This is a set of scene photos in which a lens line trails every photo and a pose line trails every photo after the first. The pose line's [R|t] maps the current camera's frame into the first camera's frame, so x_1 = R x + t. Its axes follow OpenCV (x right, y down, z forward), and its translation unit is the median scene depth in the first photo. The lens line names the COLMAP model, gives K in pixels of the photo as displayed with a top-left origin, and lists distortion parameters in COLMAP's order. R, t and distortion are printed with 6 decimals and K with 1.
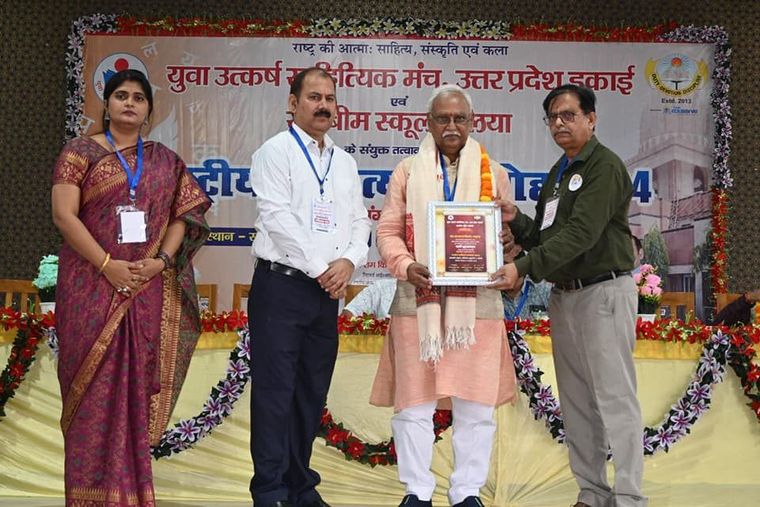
lens RADIAL K [[1513.8, 0, 377.9], [0, 1513.8, 252.1], [0, 0, 1]] dist [0.003203, 0.000000]
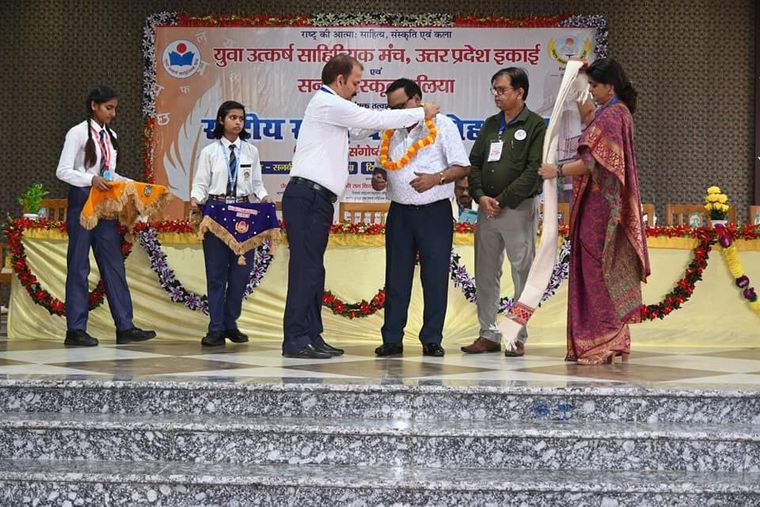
lens RADIAL K [[1137.7, 0, 380.4], [0, 1137.7, 255.4], [0, 0, 1]] dist [0.023677, 0.000000]
pose [[0.999926, -0.012186, 0.000660, 0.015370], [0.012106, 0.997303, 0.072385, -0.003773], [-0.001540, -0.072372, 0.997377, -0.088290]]
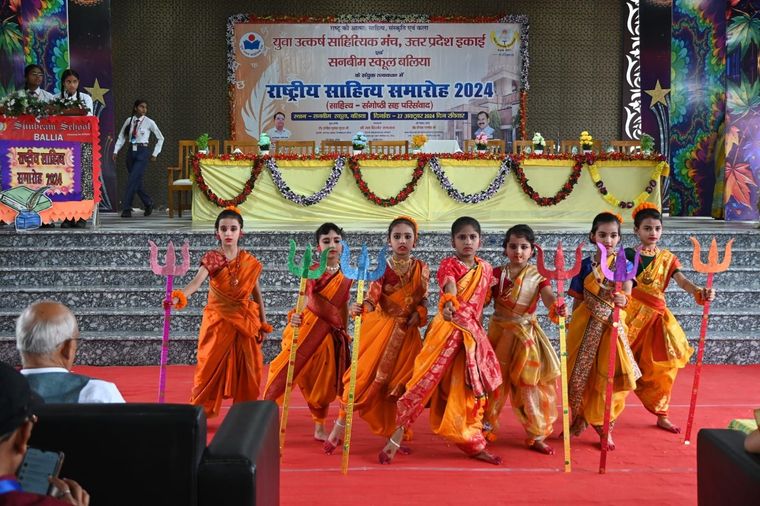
lens RADIAL K [[983.8, 0, 381.3], [0, 983.8, 252.2], [0, 0, 1]] dist [0.030284, 0.000000]
pose [[0.998847, -0.026245, 0.040210, -0.048395], [0.019899, 0.988365, 0.150792, -0.028670], [-0.043700, -0.149818, 0.987747, -0.459486]]
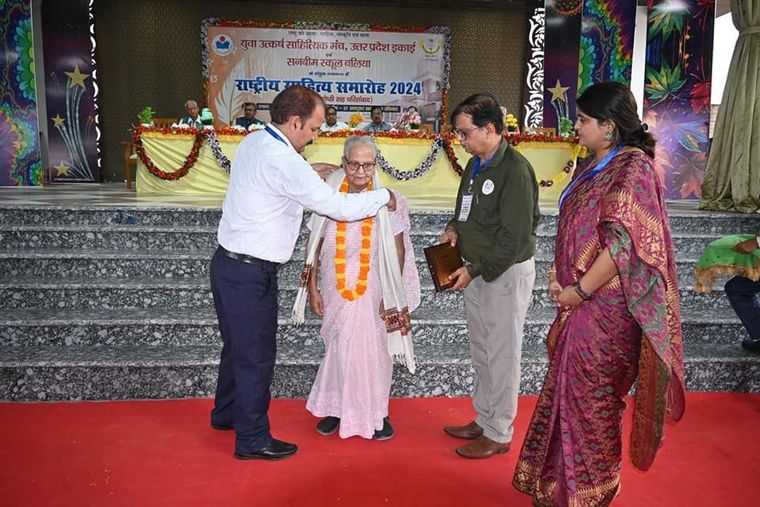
lens RADIAL K [[565.7, 0, 379.3], [0, 565.7, 249.9], [0, 0, 1]] dist [0.022085, -0.030343]
pose [[0.995081, -0.021150, 0.096782, -0.001944], [-0.000873, 0.975034, 0.222053, 0.014467], [-0.099062, -0.221046, 0.970219, -0.062562]]
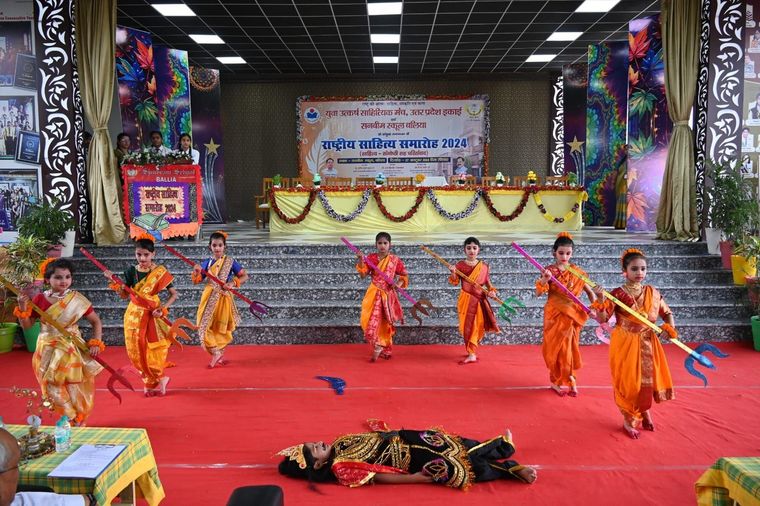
lens RADIAL K [[565.7, 0, 381.9], [0, 565.7, 250.6], [0, 0, 1]] dist [0.022085, -0.030343]
pose [[0.999419, -0.030755, 0.014696, -0.040572], [0.027693, 0.983997, 0.176017, -0.033933], [-0.019874, -0.175508, 0.984277, -0.317309]]
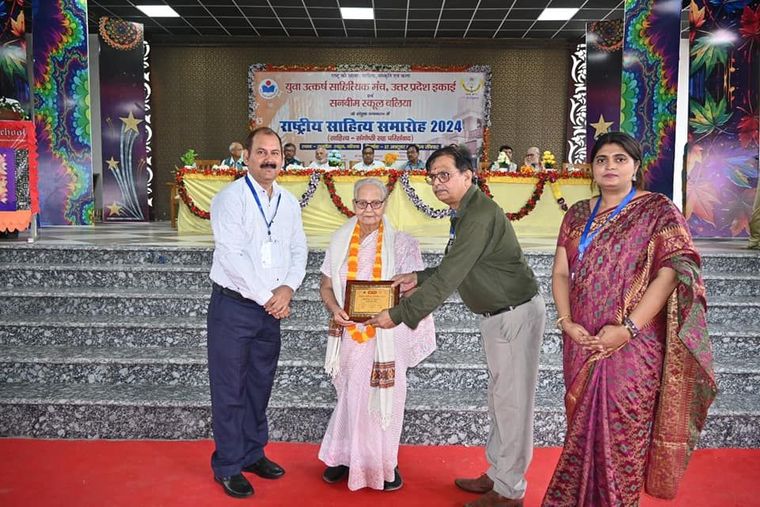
lens RADIAL K [[565.7, 0, 380.3], [0, 565.7, 252.6], [0, 0, 1]] dist [0.022085, -0.030343]
pose [[0.999833, -0.014906, 0.010569, 0.016848], [0.012966, 0.986297, 0.164468, 0.012319], [-0.012876, -0.164303, 0.986326, -0.059562]]
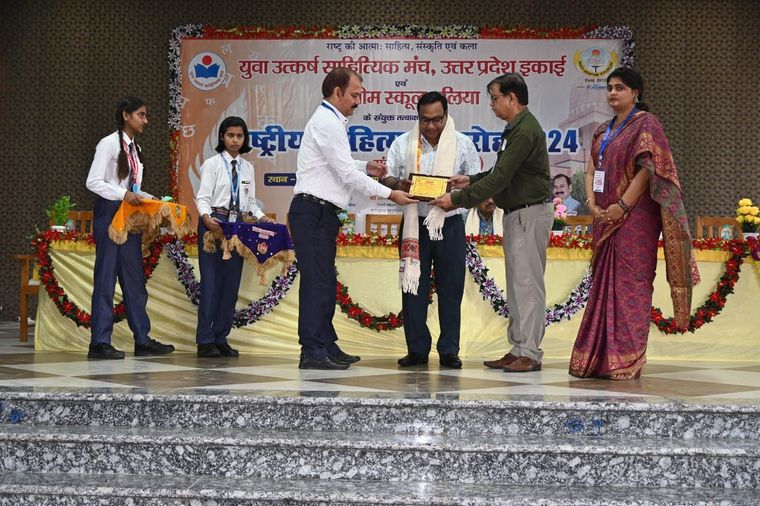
lens RADIAL K [[1137.7, 0, 380.4], [0, 1137.7, 255.3], [0, 0, 1]] dist [0.023677, 0.000000]
pose [[0.999792, -0.010961, -0.017194, 0.011186], [0.012001, 0.998026, 0.061642, -0.003877], [0.016485, -0.061835, 0.997950, -0.084348]]
